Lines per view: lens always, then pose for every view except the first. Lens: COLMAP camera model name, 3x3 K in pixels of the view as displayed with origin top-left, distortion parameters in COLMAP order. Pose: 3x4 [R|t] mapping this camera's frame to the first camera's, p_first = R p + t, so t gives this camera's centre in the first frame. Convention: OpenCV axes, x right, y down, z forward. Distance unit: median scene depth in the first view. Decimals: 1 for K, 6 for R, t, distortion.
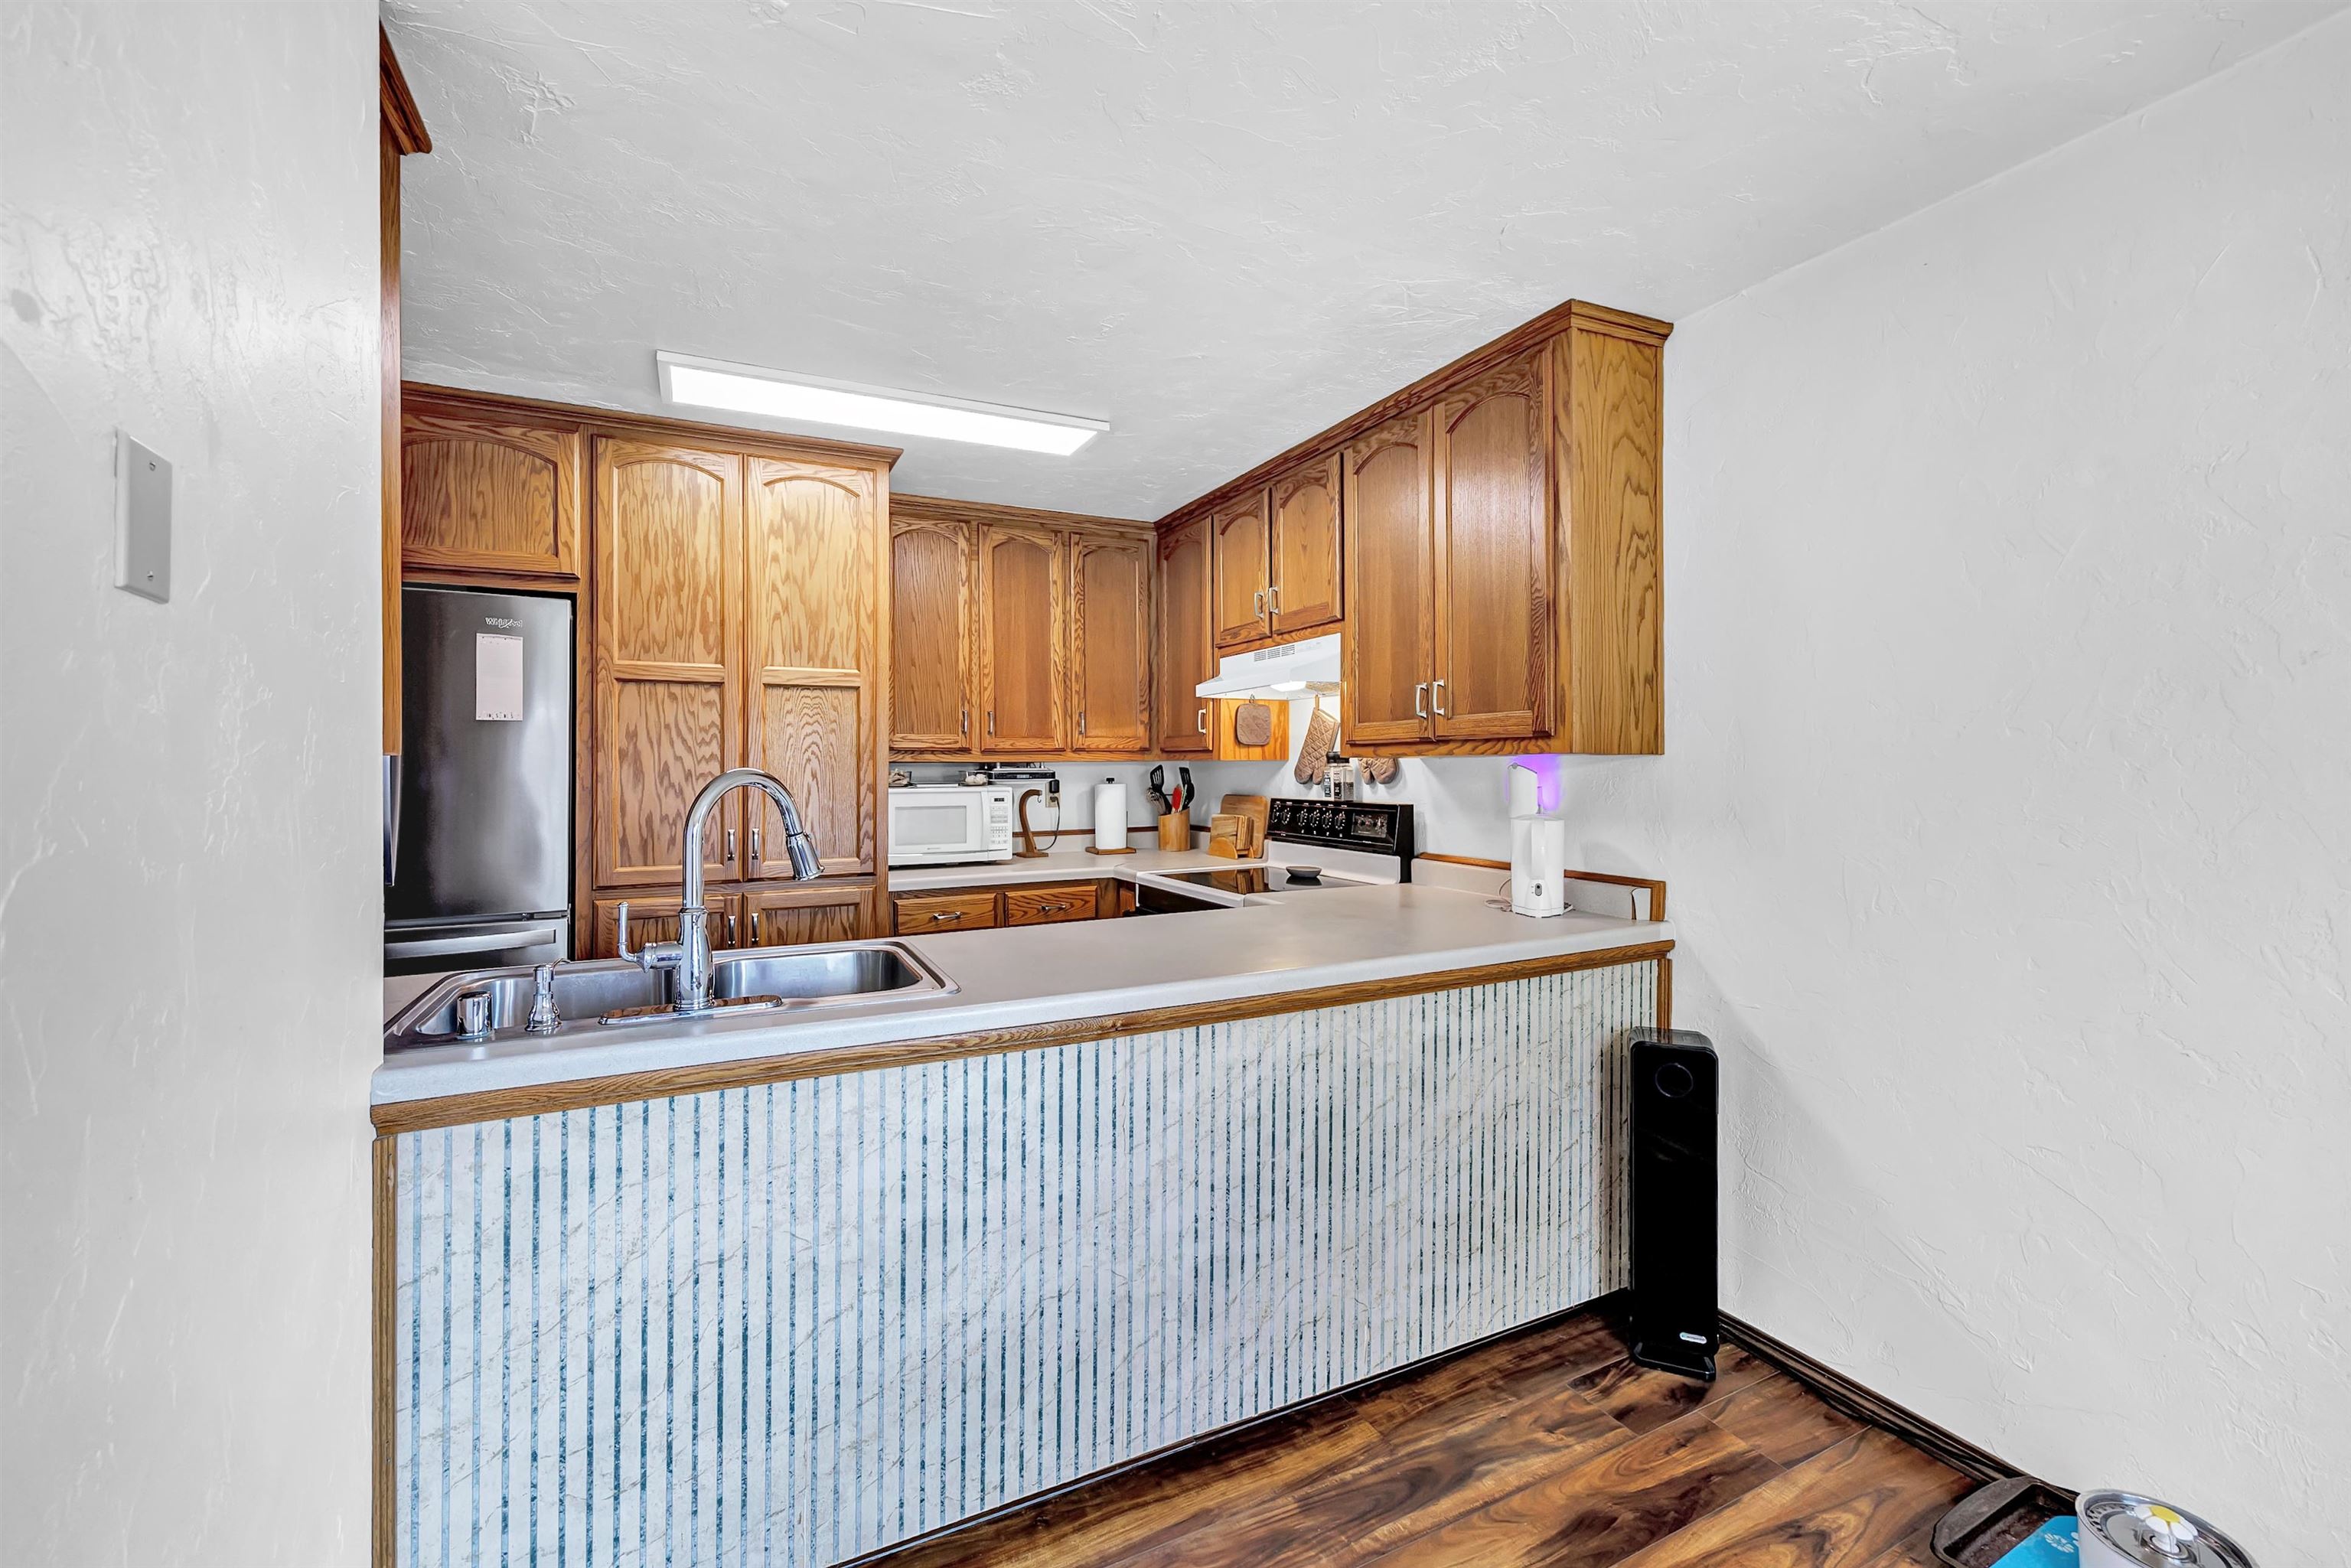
lens RADIAL K [[939.5, 0, 1171.5], [0, 939.5, 773.3], [0, 0, 1]] dist [-0.000400, 0.000144]
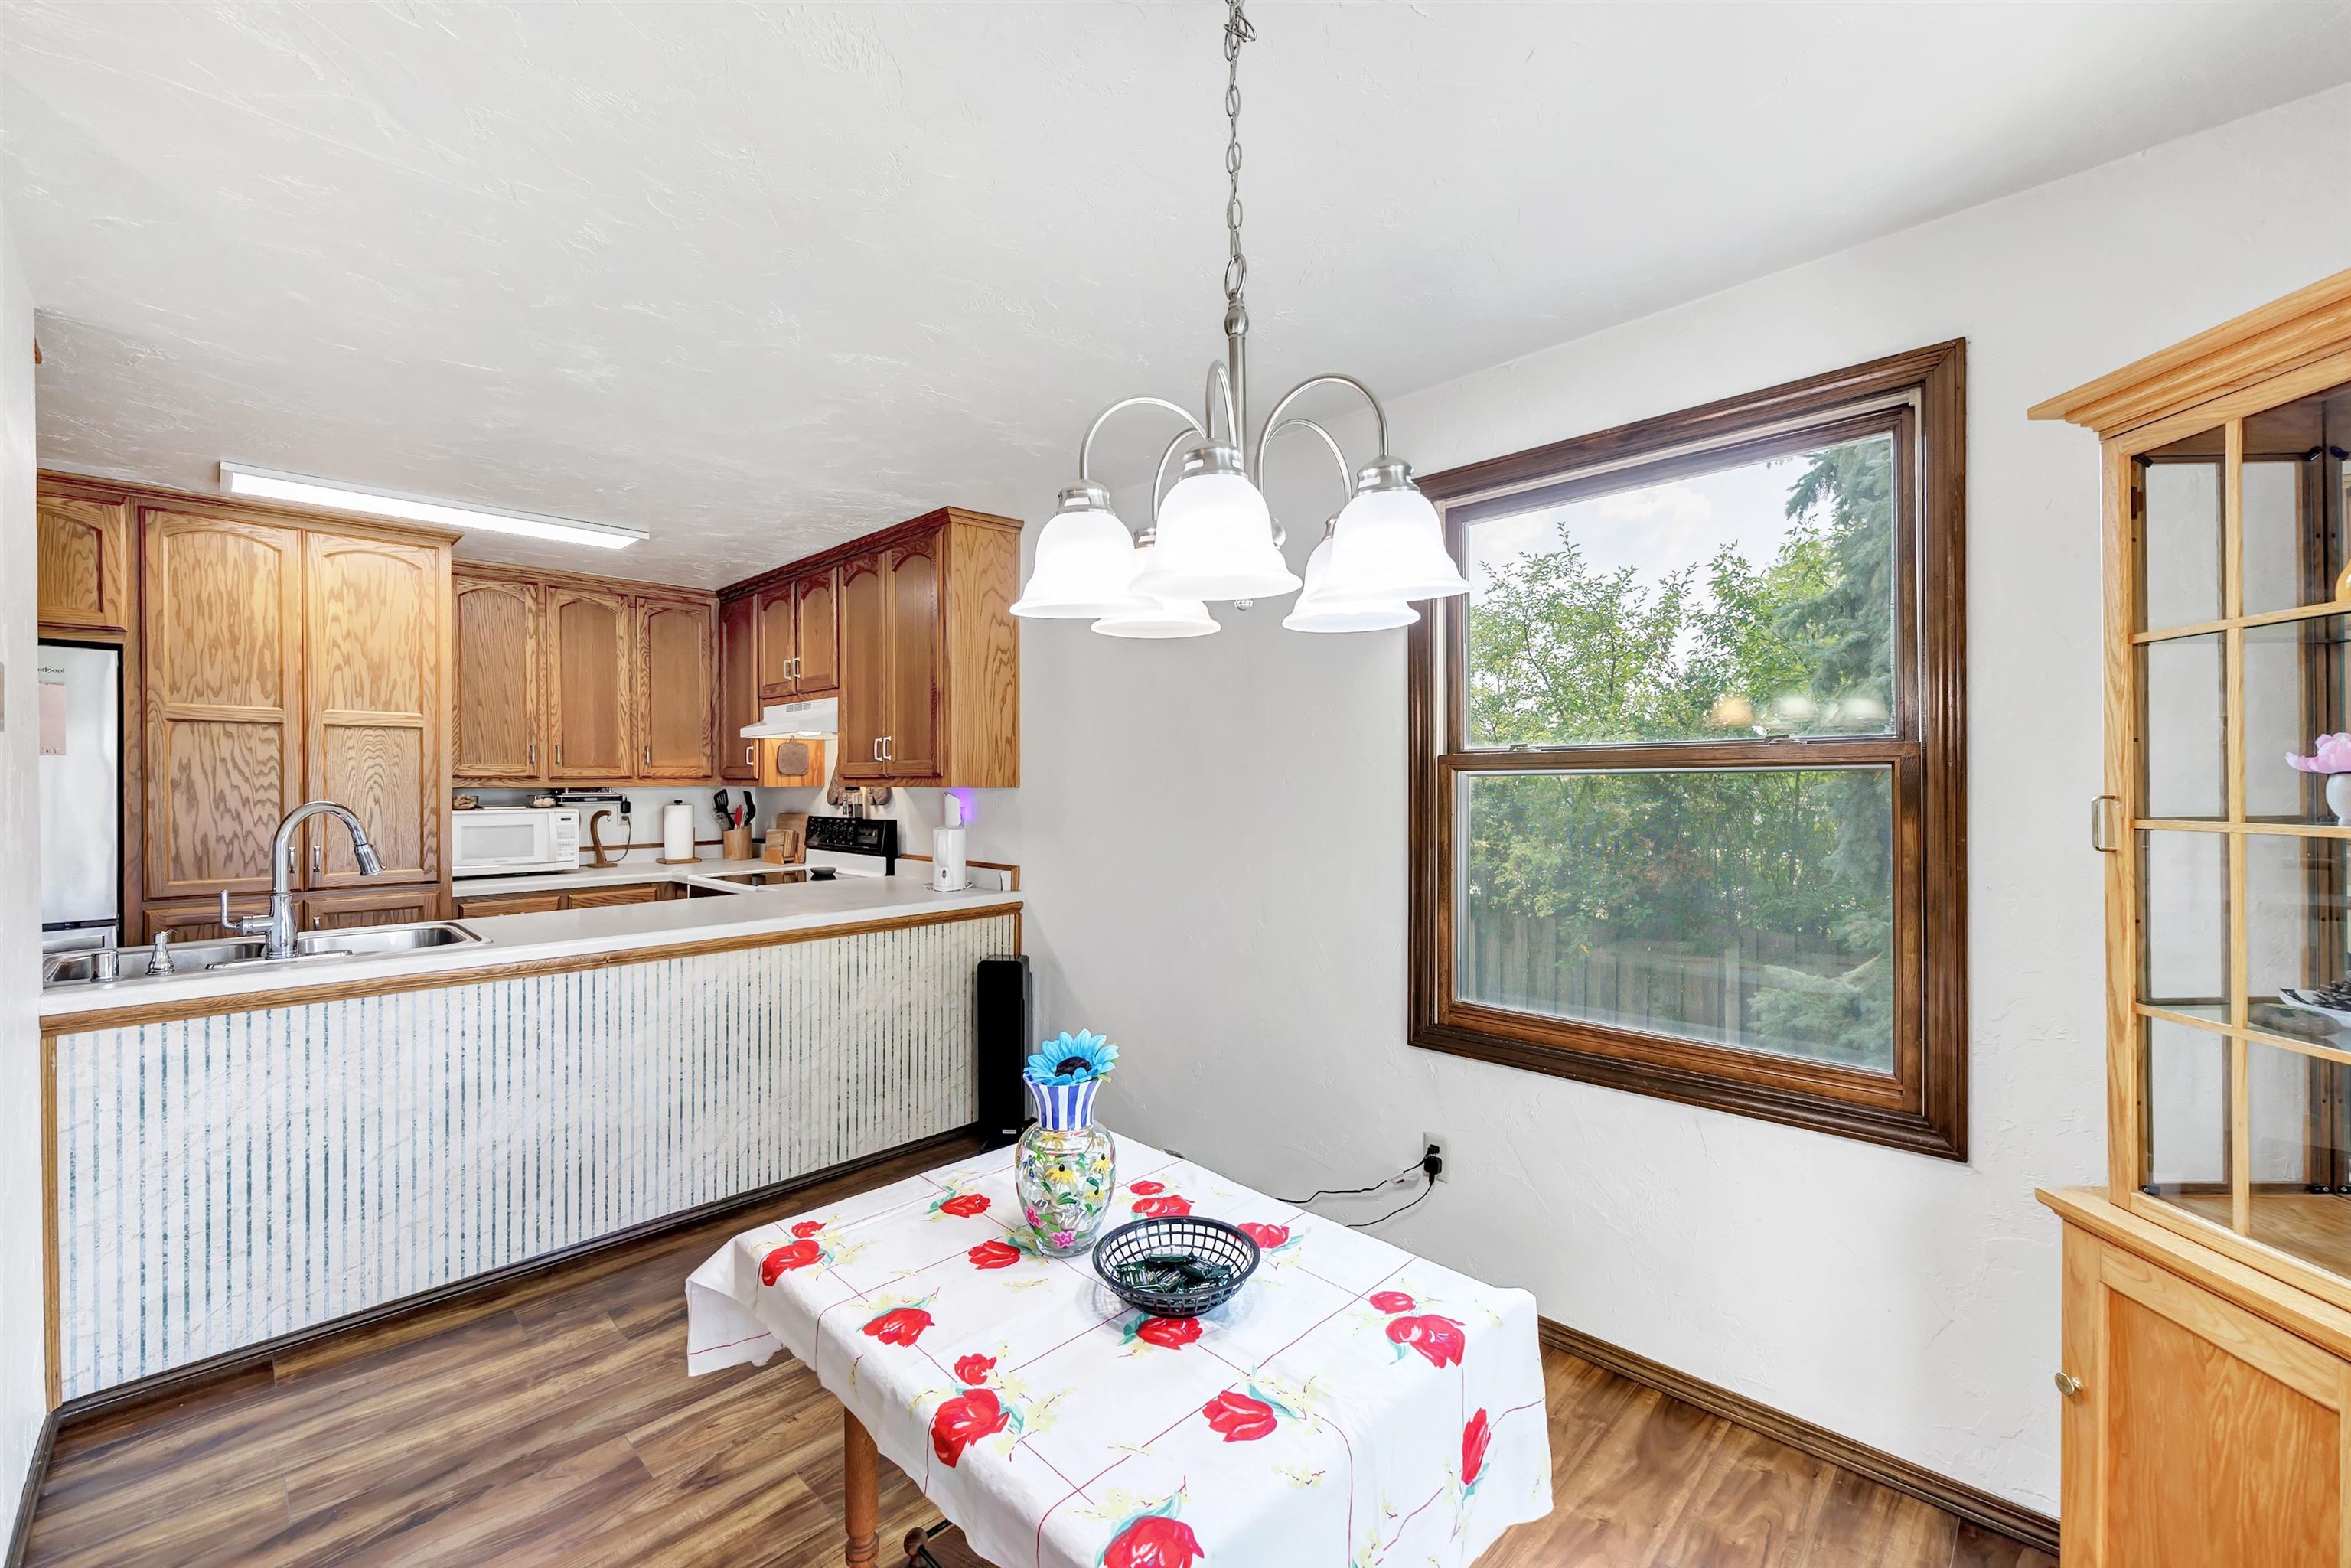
lens RADIAL K [[939.5, 0, 1167.2], [0, 939.5, 796.9], [0, 0, 1]] dist [-0.000400, 0.000144]
pose [[0.944073, -0.002624, 0.329725, 0.220854], [-0.000232, 0.999963, 0.008622, -0.016846], [-0.329736, -0.008217, 0.944038, -0.581240]]
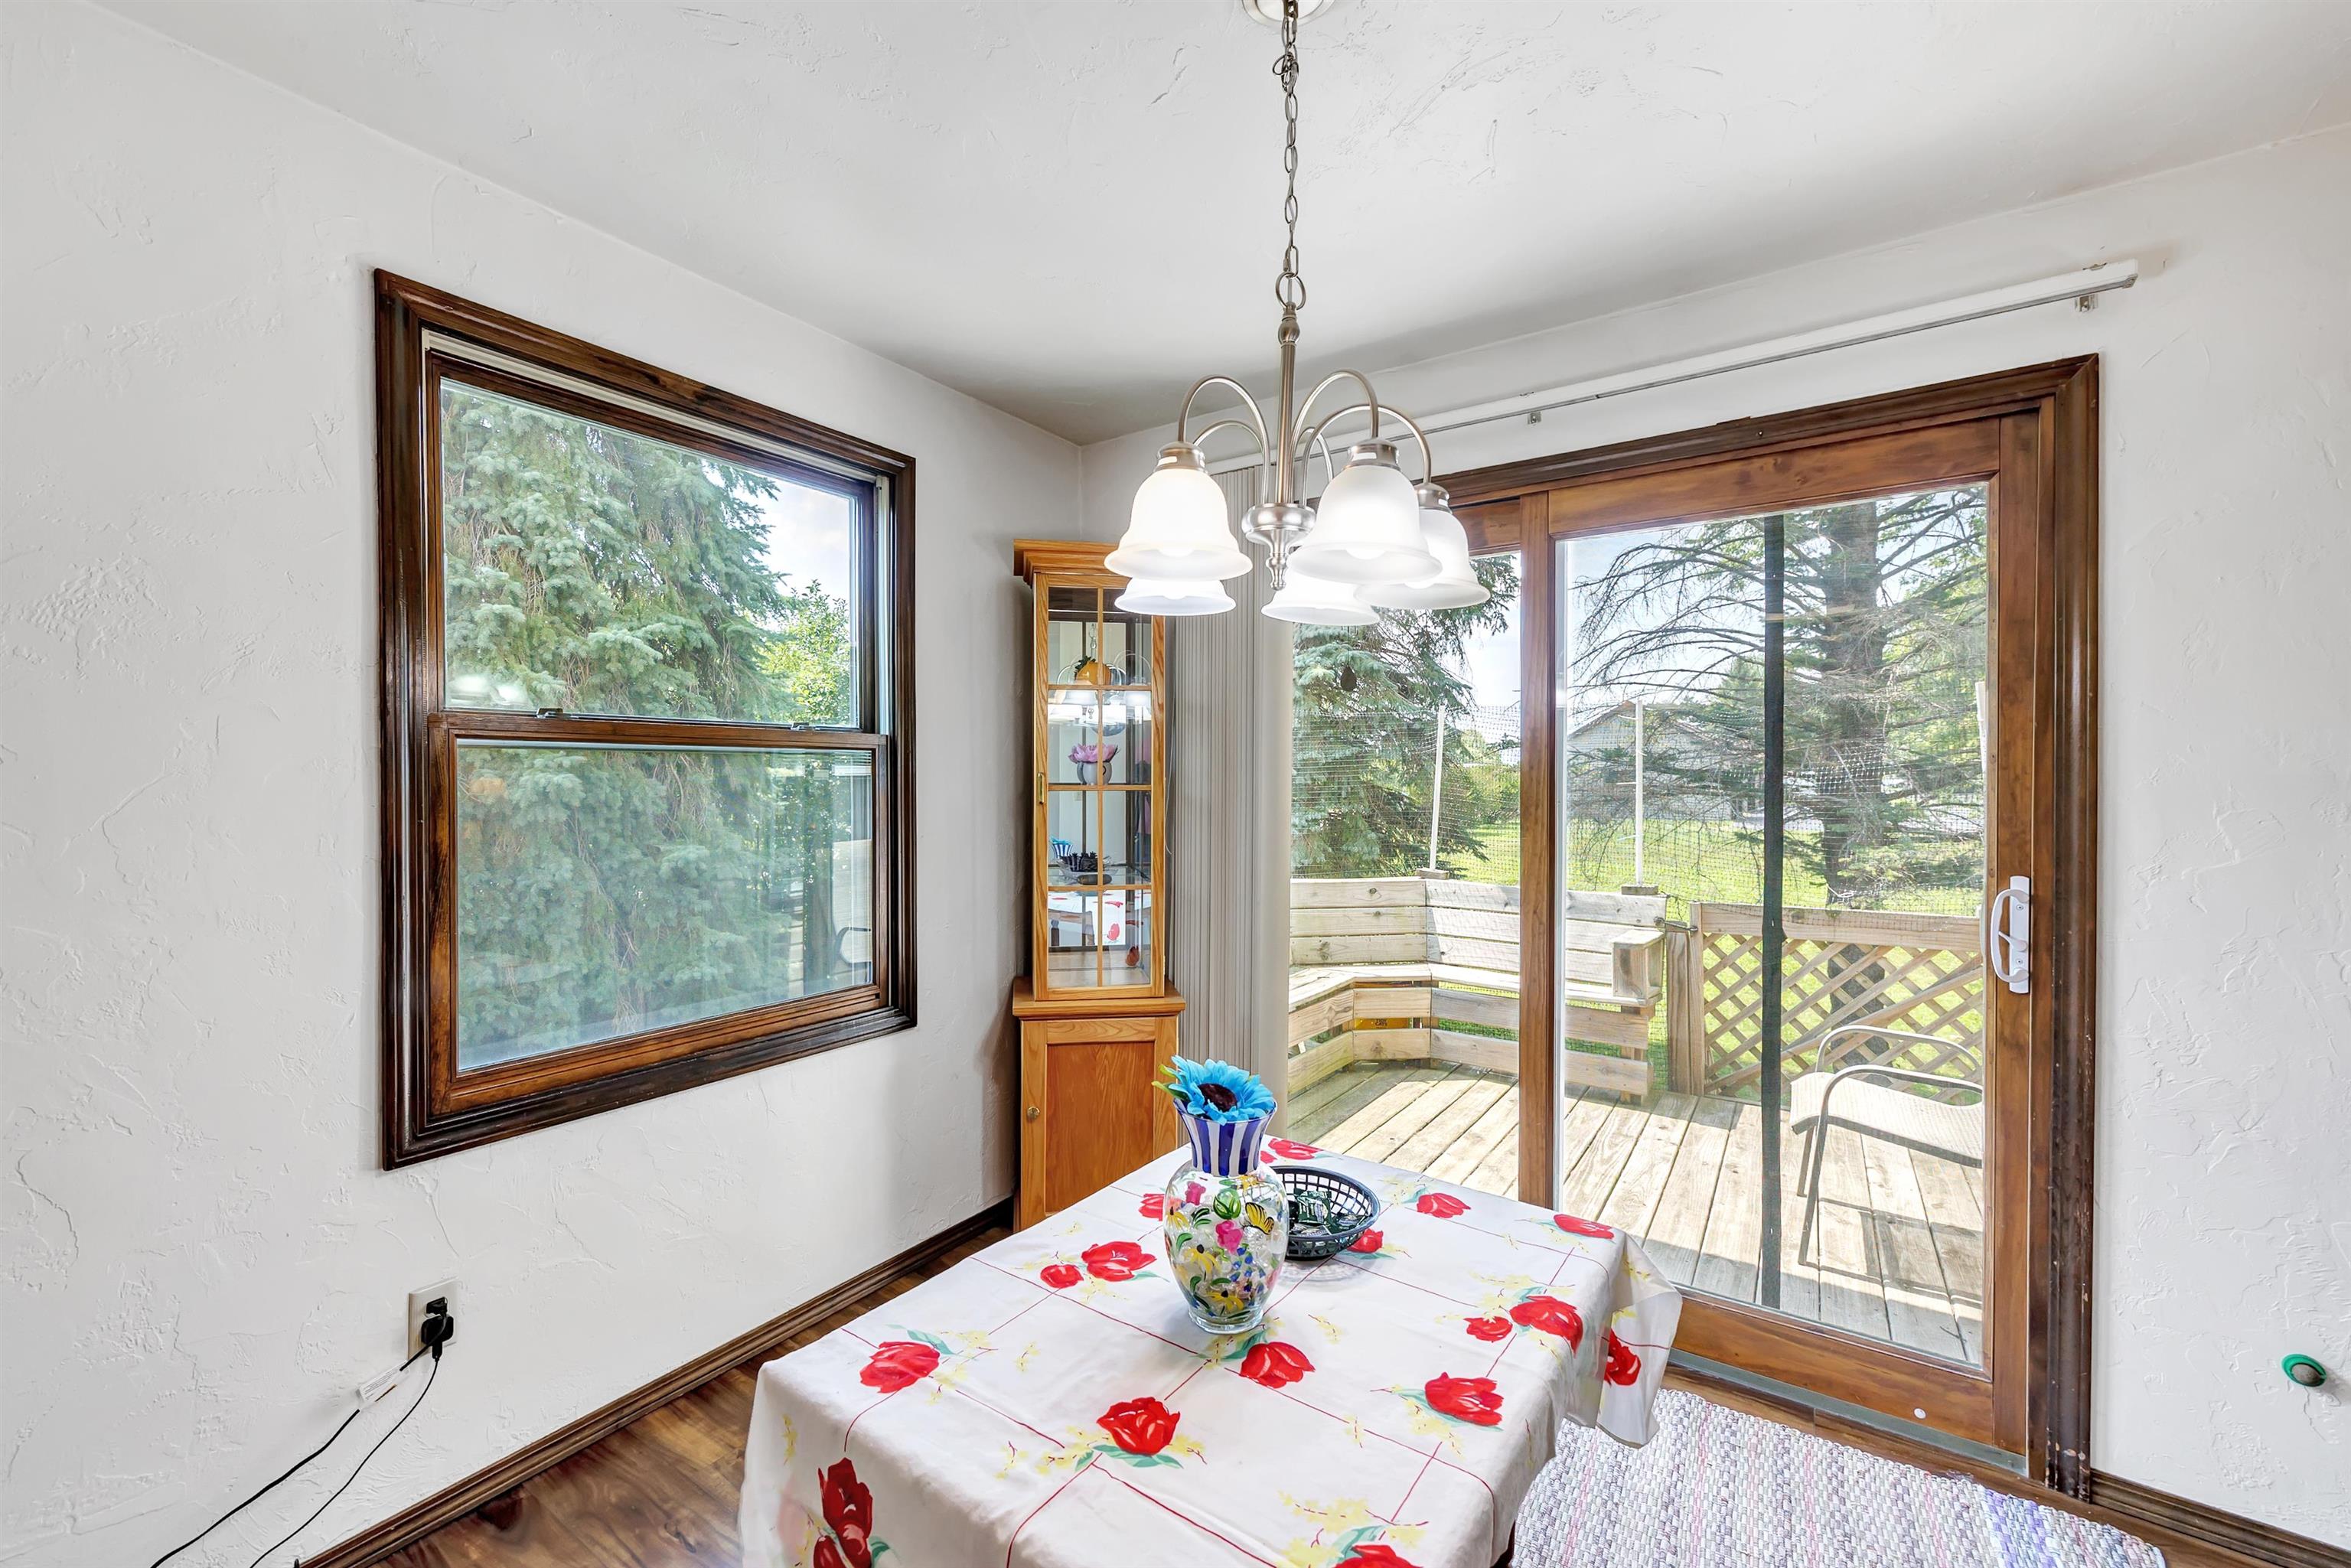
lens RADIAL K [[939.5, 0, 1156.6], [0, 939.5, 779.7], [0, 0, 1]] dist [-0.000400, 0.000144]
pose [[-0.471271, 0.001970, 0.881986, -0.359689], [0.004429, 0.999990, 0.000134, 0.016358], [-0.881977, 0.003970, -0.471275, 1.206756]]
